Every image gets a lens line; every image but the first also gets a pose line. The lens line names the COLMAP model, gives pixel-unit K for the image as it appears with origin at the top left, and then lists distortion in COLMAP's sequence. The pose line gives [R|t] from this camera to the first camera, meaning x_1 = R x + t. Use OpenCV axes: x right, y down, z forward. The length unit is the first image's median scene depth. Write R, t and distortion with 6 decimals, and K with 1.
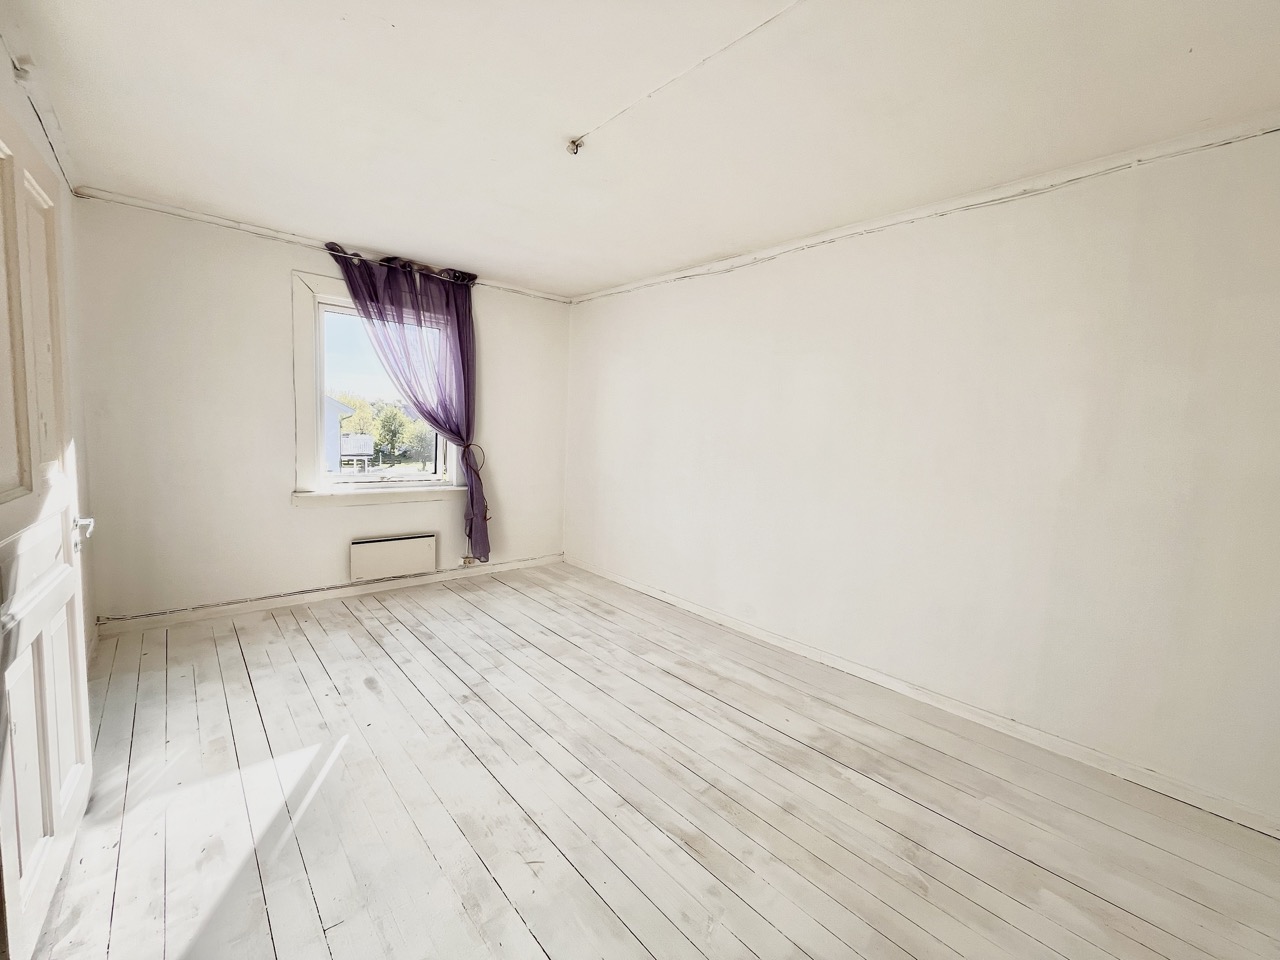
lens RADIAL K [[519.0, 0, 639.1], [0, 519.0, 476.9], [0, 0, 1]] dist [0.001474, -0.000125]
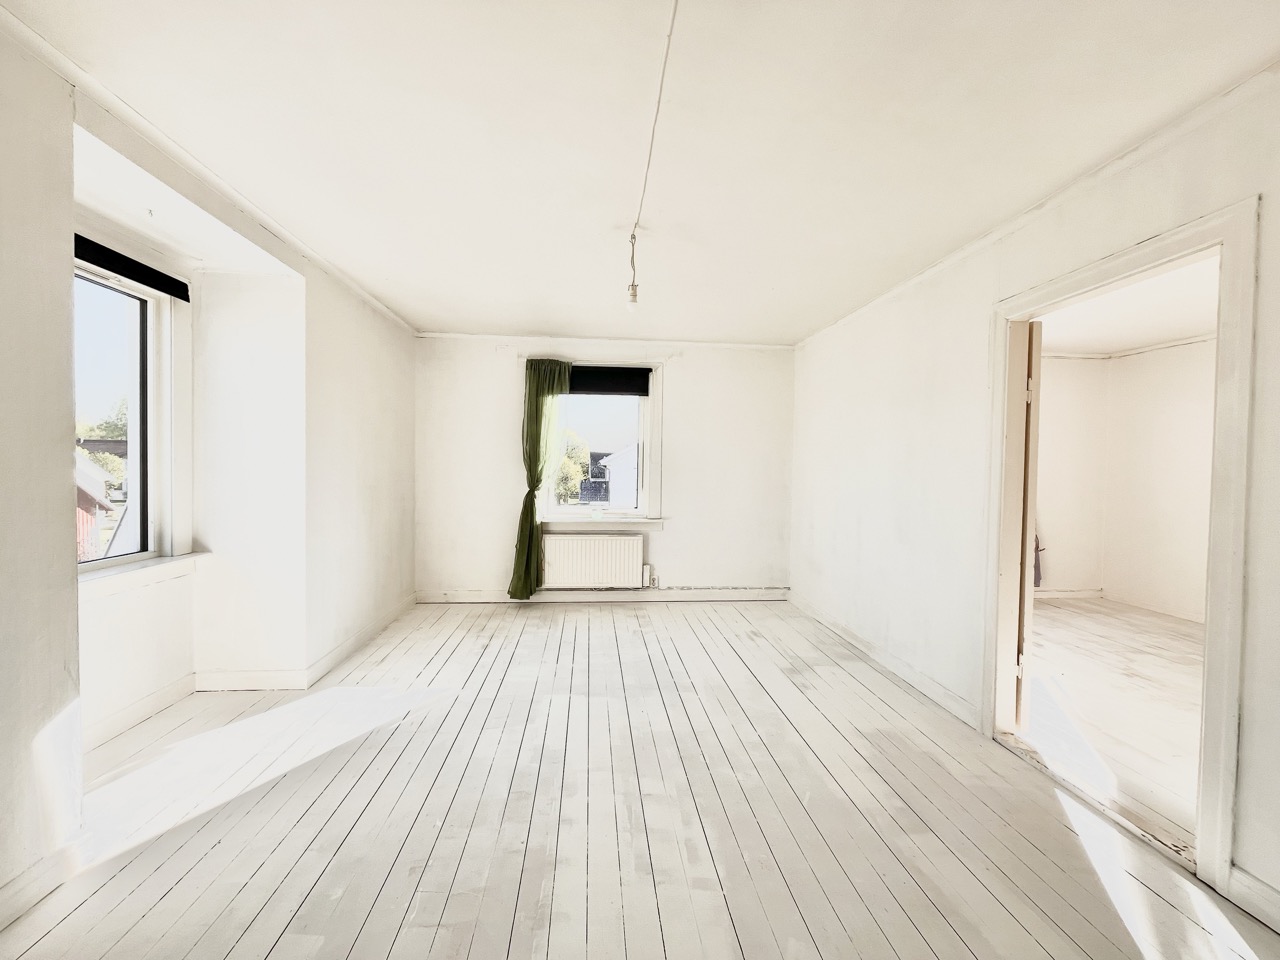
lens RADIAL K [[519.0, 0, 640.1], [0, 519.0, 479.6], [0, 0, 1]] dist [0.001474, -0.000125]
pose [[0.802623, -0.024672, -0.595977, -0.282621], [-0.026790, 0.996645, -0.077337, 0.033013], [0.595885, 0.078039, 0.799269, -0.454305]]
